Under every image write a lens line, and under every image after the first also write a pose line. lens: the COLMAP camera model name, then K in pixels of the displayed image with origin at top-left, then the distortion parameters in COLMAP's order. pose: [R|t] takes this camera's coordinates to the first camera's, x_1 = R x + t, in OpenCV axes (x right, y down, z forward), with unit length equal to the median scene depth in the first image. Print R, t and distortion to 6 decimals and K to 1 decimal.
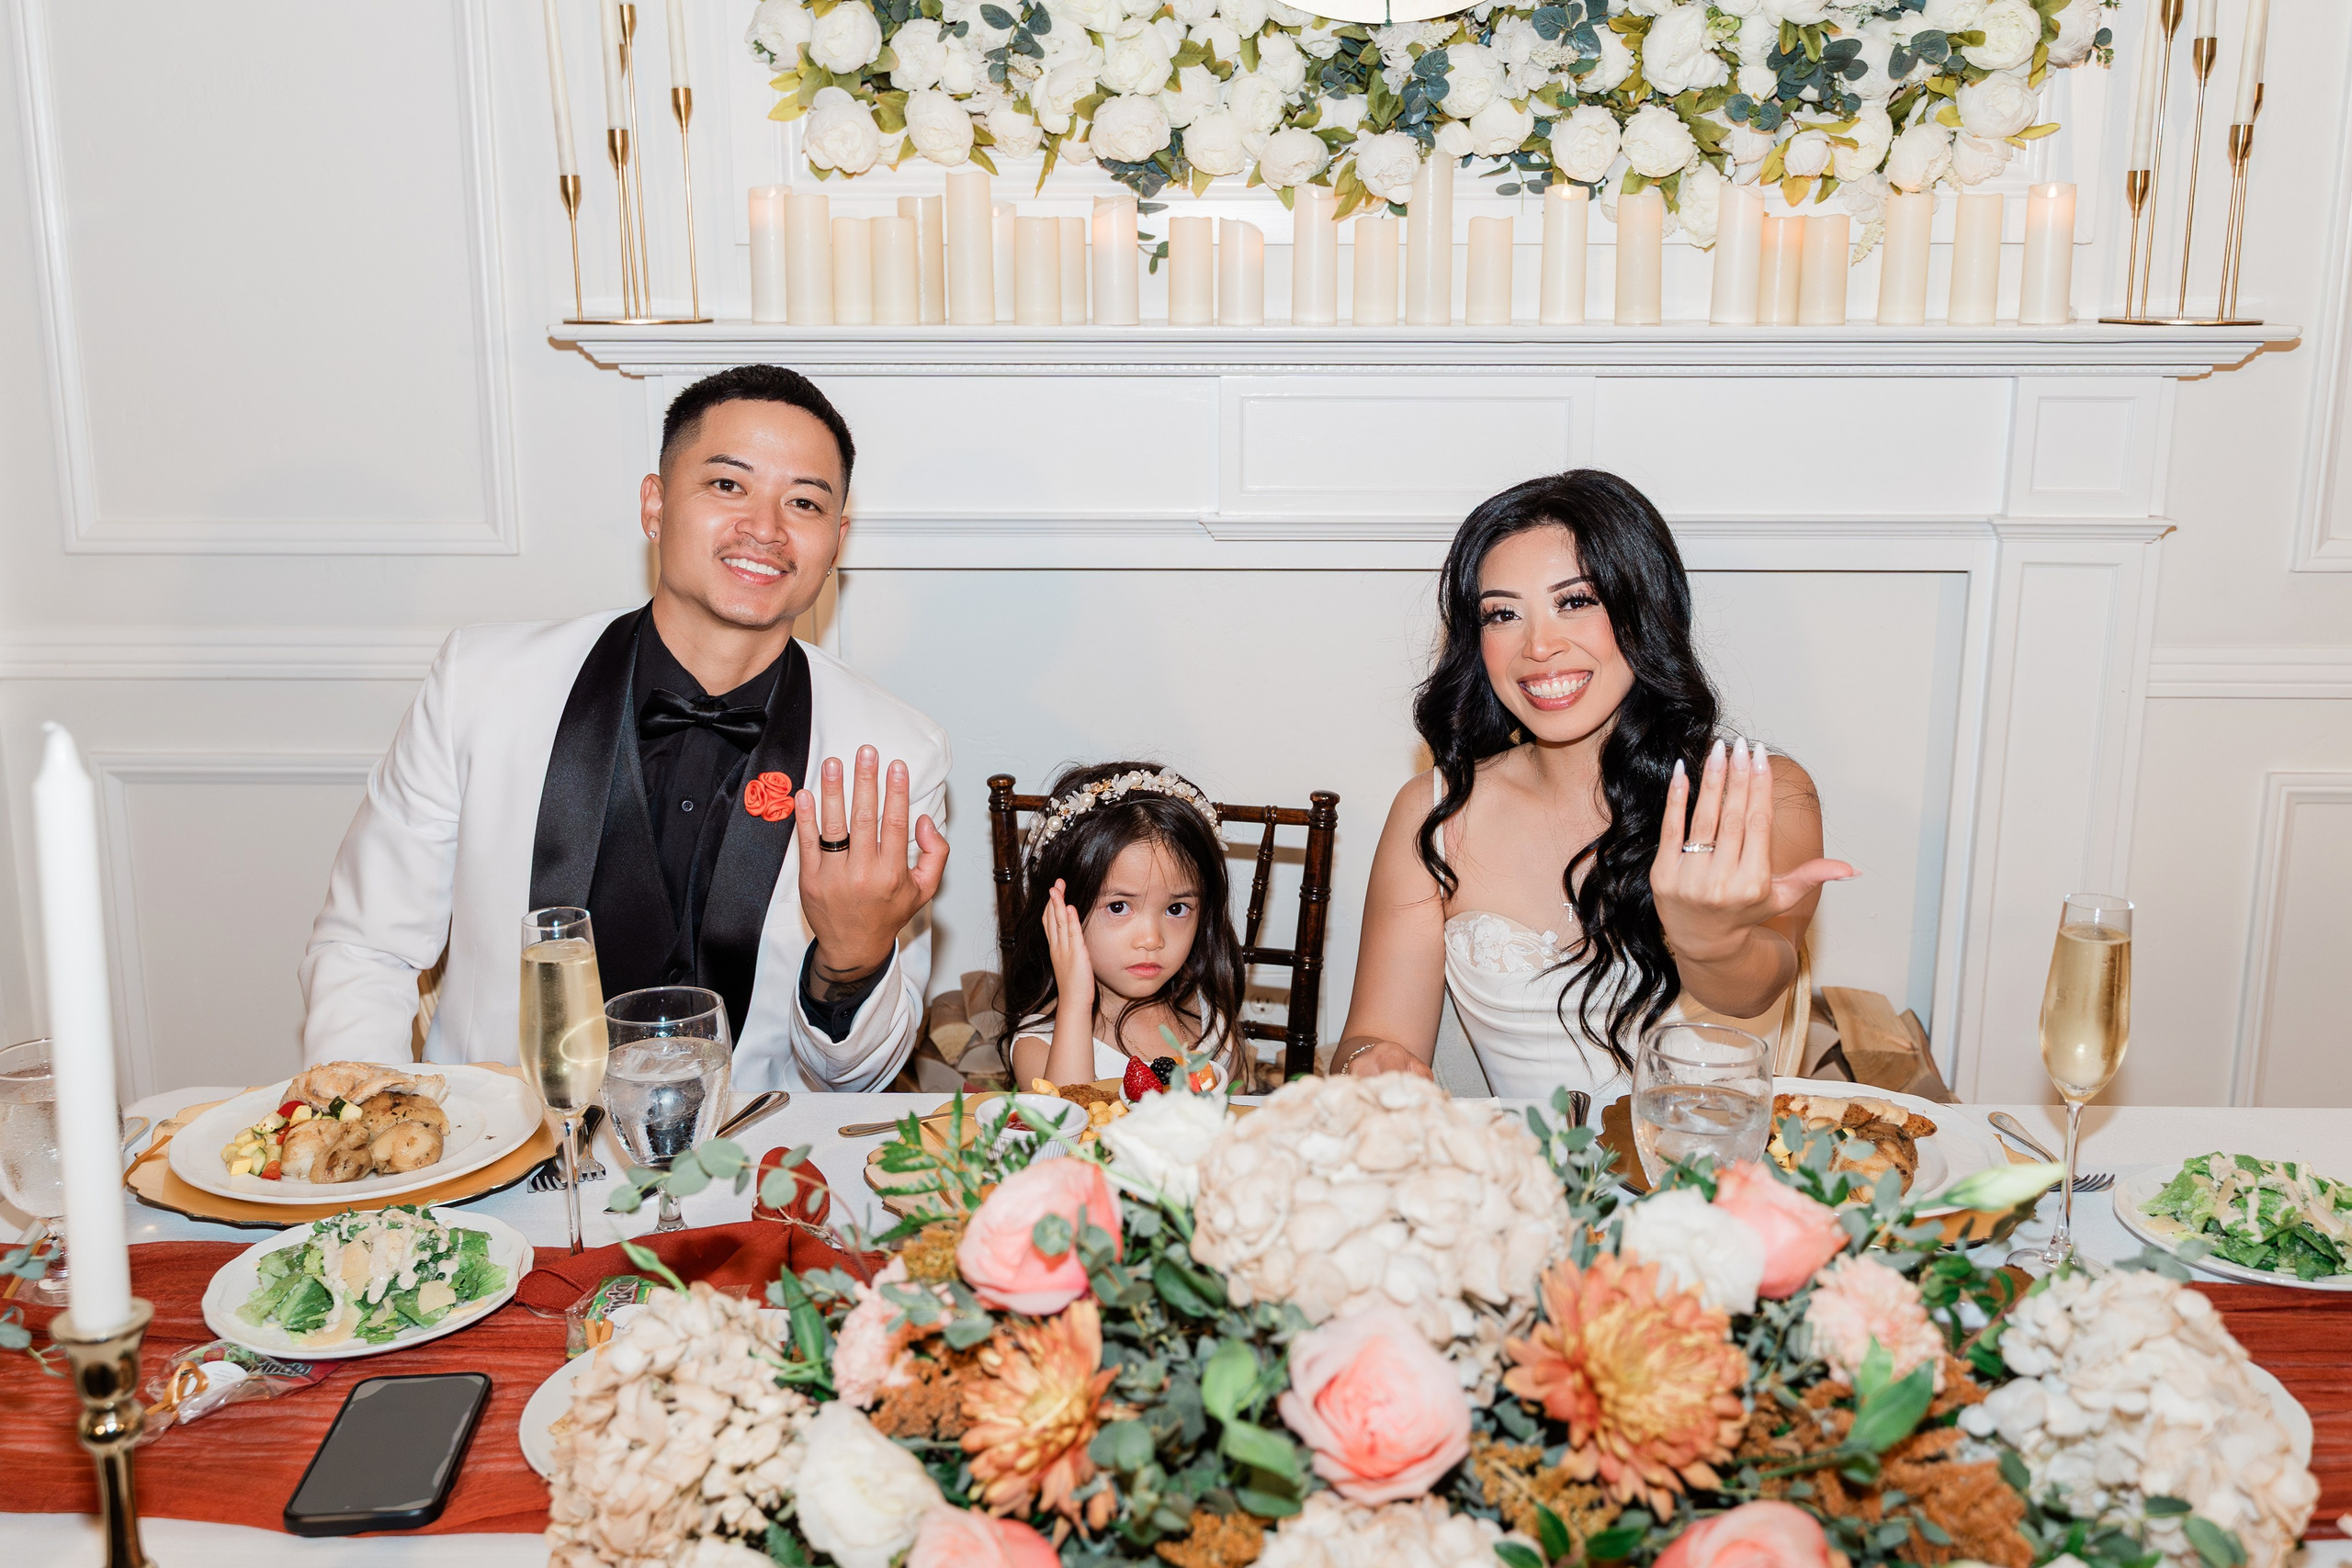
lens RADIAL K [[2222.1, 0, 1172.3], [0, 2222.1, 777.9], [0, 0, 1]] dist [-0.004811, 0.000000]
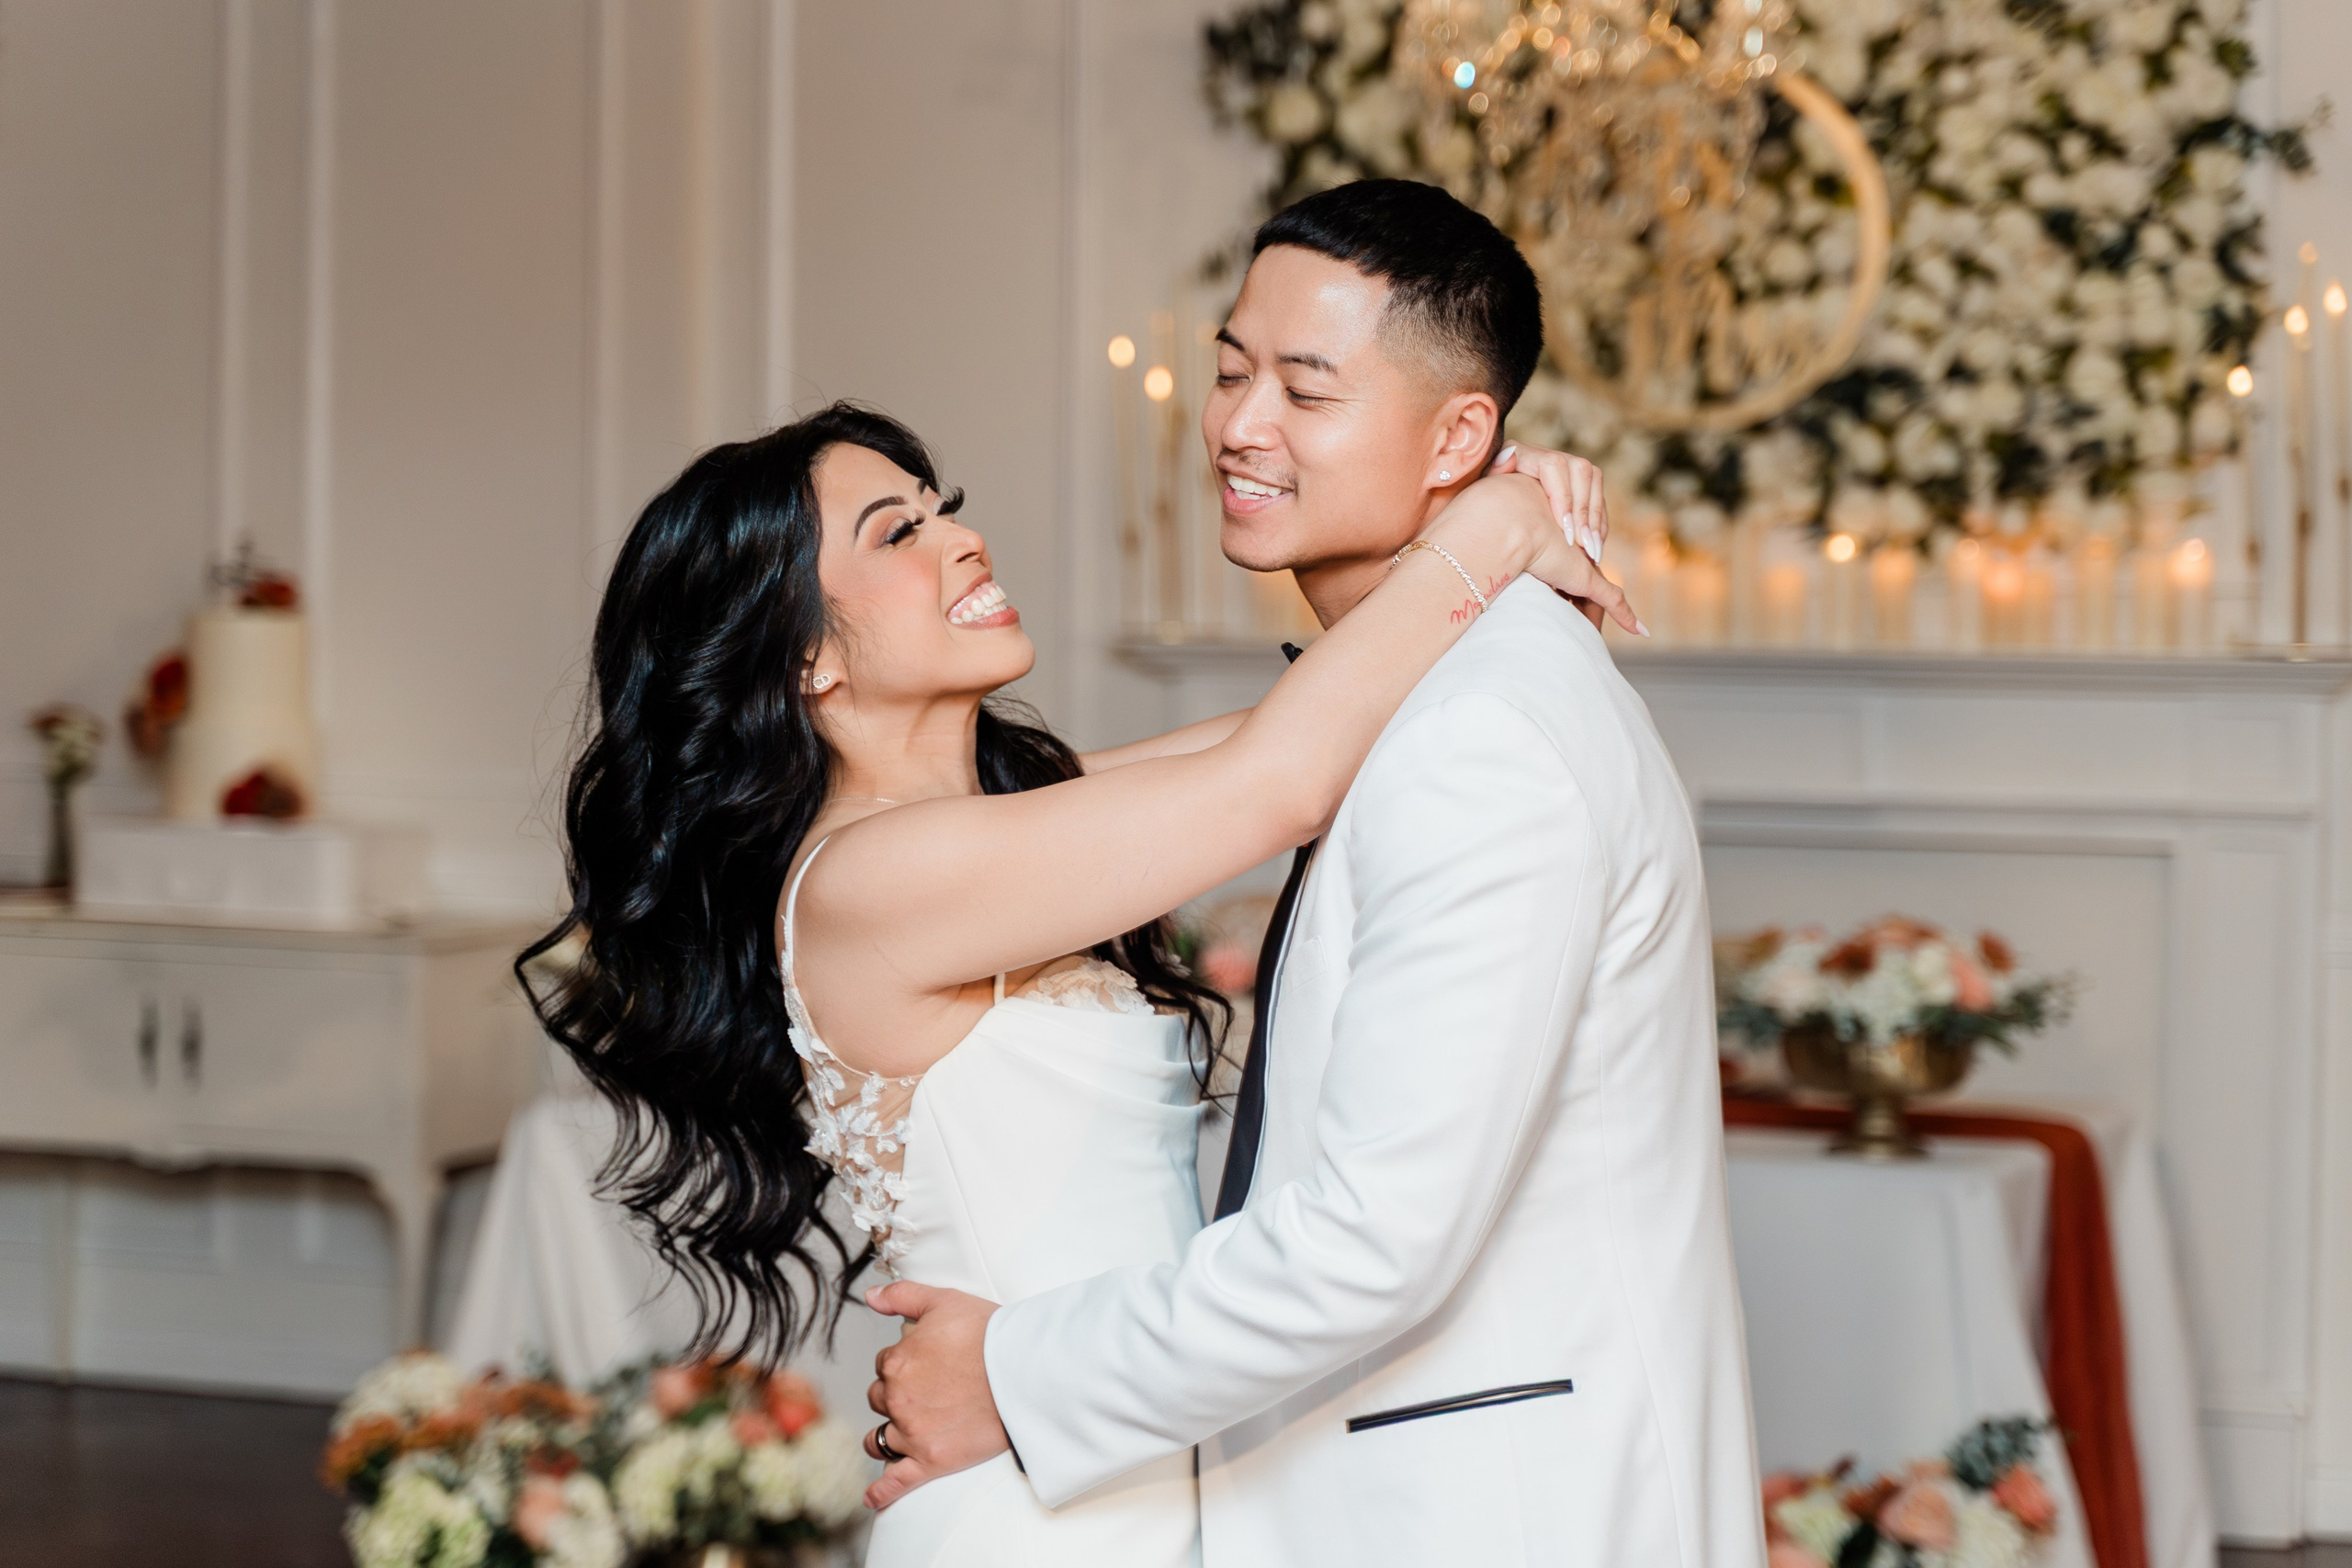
lens RADIAL K [[5617.3, 0, 1175.7], [0, 5617.3, 783.1], [0, 0, 1]] dist [-0.069543, 0.000000]
pose [[0.939665, 0.024052, -0.341250, 0.938782], [-0.079692, 0.985472, -0.149981, 0.398891], [0.332685, 0.168127, 0.927930, -2.171600]]
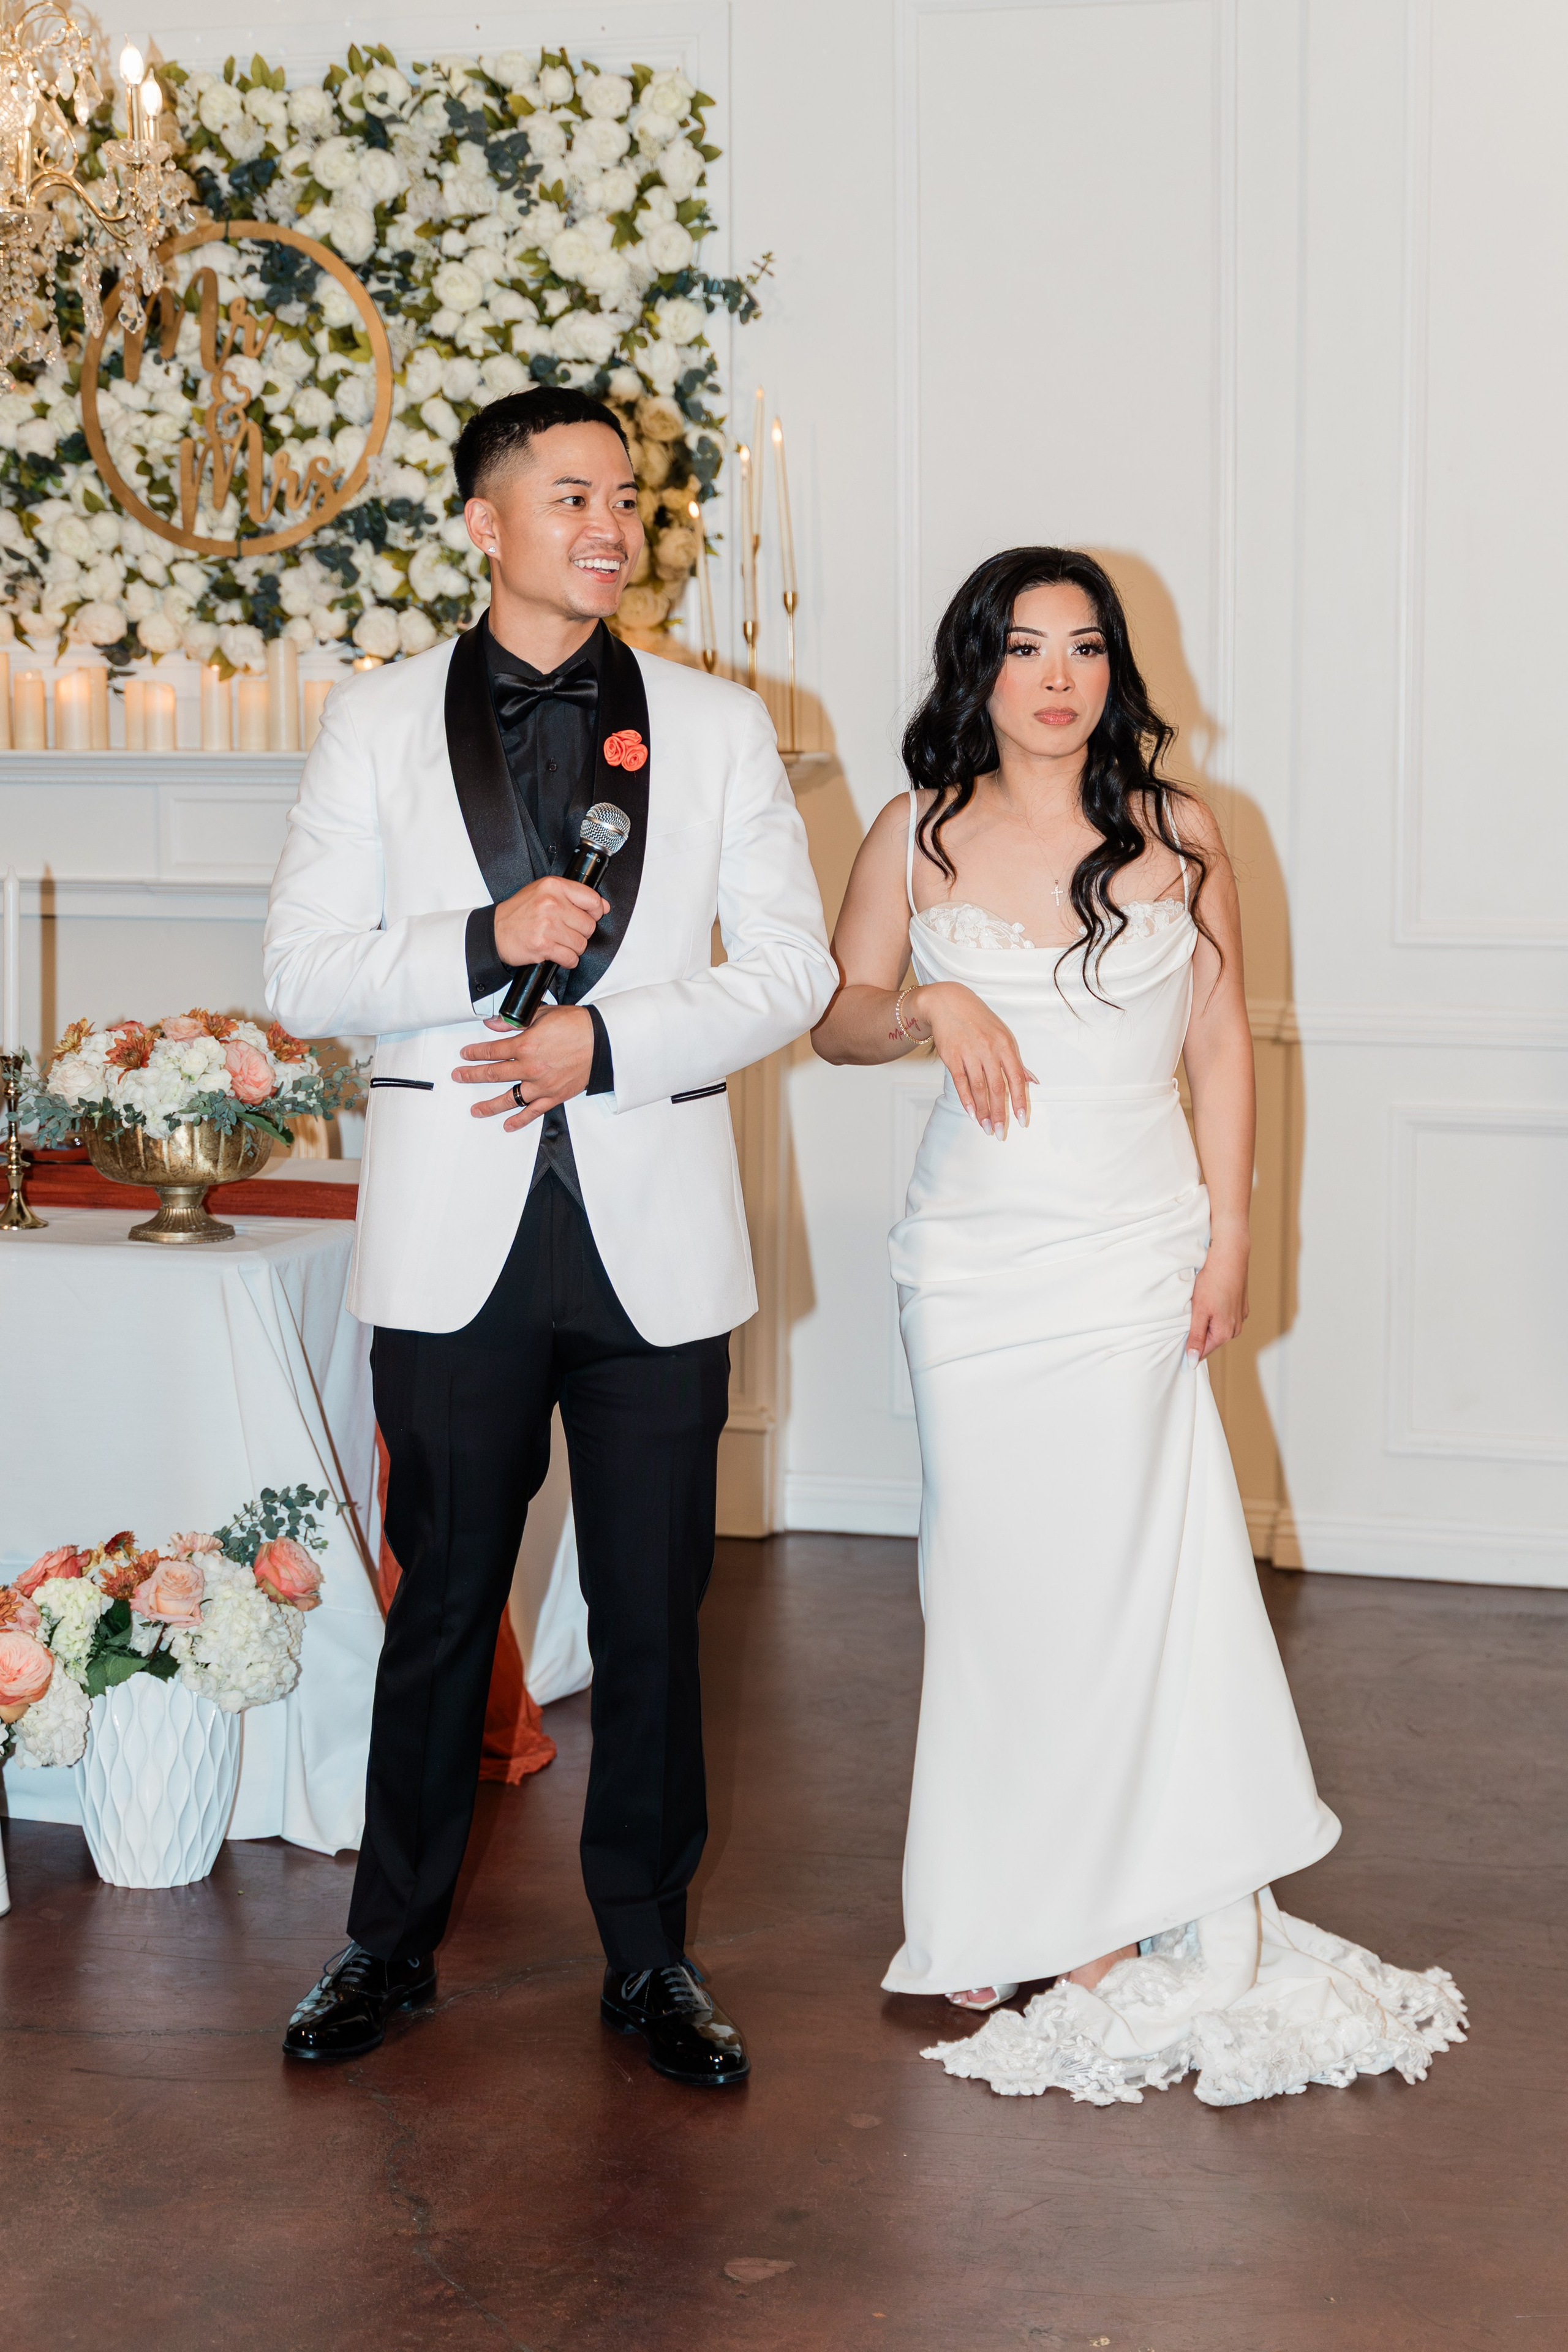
lens RADIAL K [[3929.1, 0, 749.3], [0, 3929.1, 1055.7], [0, 0, 1]] dist [0.003475, 0.000000]
pose [[0.959861, 0.025707, -0.279295, 1.154195], [-0.056898, 0.992933, -0.104150, 0.250555], [0.274644, 0.115861, 0.954540, -1.386105]]
